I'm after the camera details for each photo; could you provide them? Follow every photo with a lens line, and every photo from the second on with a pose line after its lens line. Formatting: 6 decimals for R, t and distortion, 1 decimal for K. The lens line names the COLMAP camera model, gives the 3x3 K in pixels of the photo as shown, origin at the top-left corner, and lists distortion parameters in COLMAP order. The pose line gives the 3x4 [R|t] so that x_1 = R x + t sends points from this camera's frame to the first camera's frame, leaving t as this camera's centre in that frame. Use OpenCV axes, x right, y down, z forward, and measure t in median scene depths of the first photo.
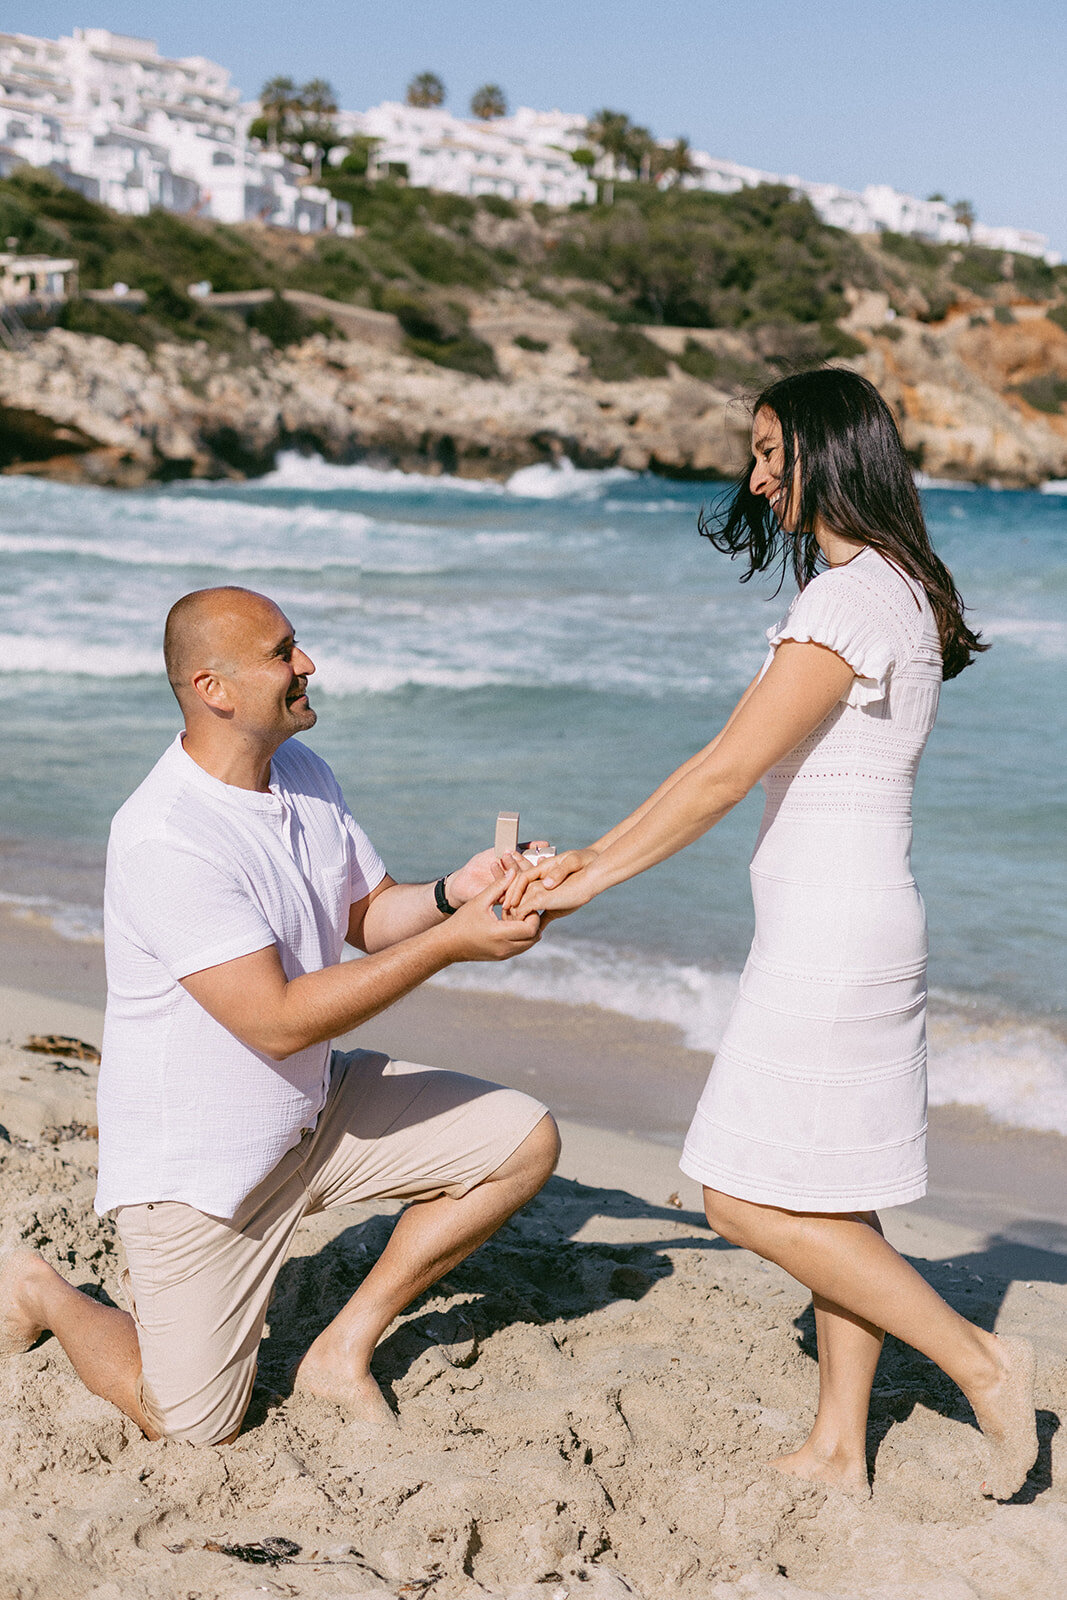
lens RADIAL K [[2266.0, 0, 539.7], [0, 2266.0, 804.6], [0, 0, 1]] dist [0.015363, 0.000000]
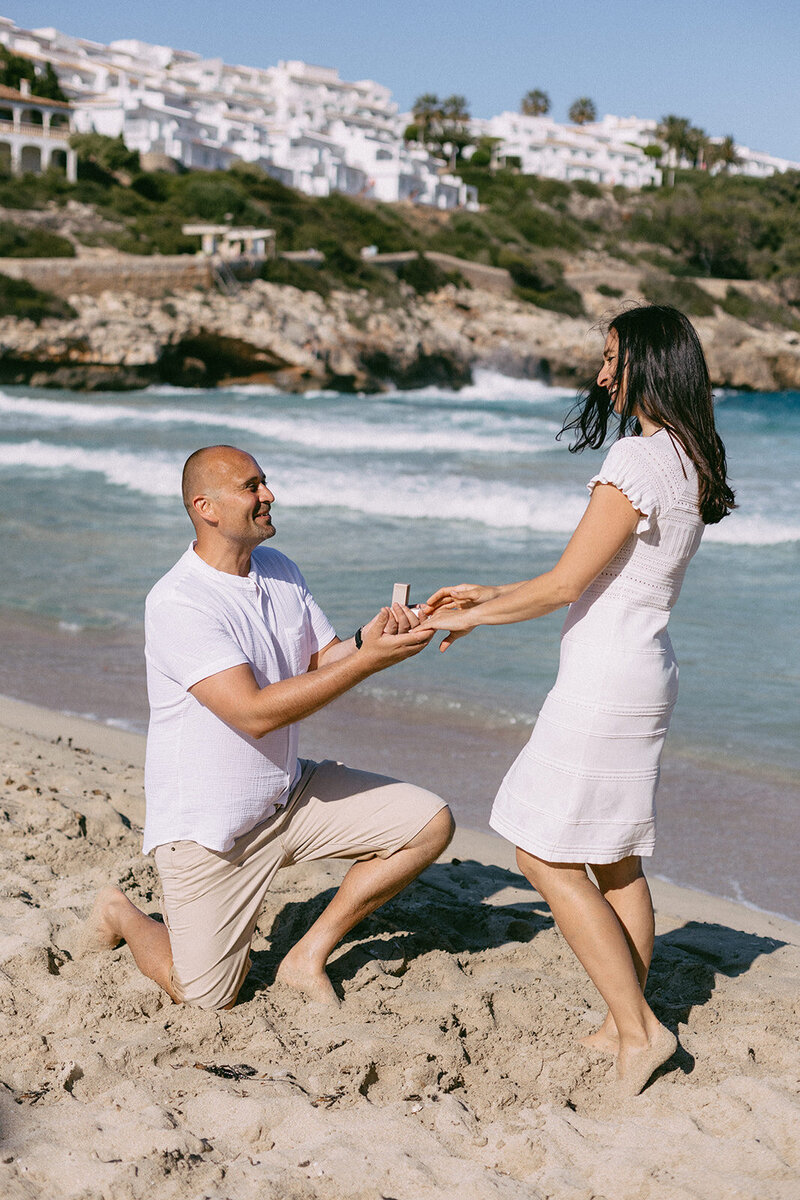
lens RADIAL K [[1699.5, 0, 392.1], [0, 1699.5, 600.7], [0, 0, 1]] dist [0.015363, 0.000000]
pose [[0.991664, 0.025185, -0.126366, 0.086661], [-0.027758, 0.999441, -0.018641, 0.020215], [0.125826, 0.021993, 0.991809, -0.095684]]
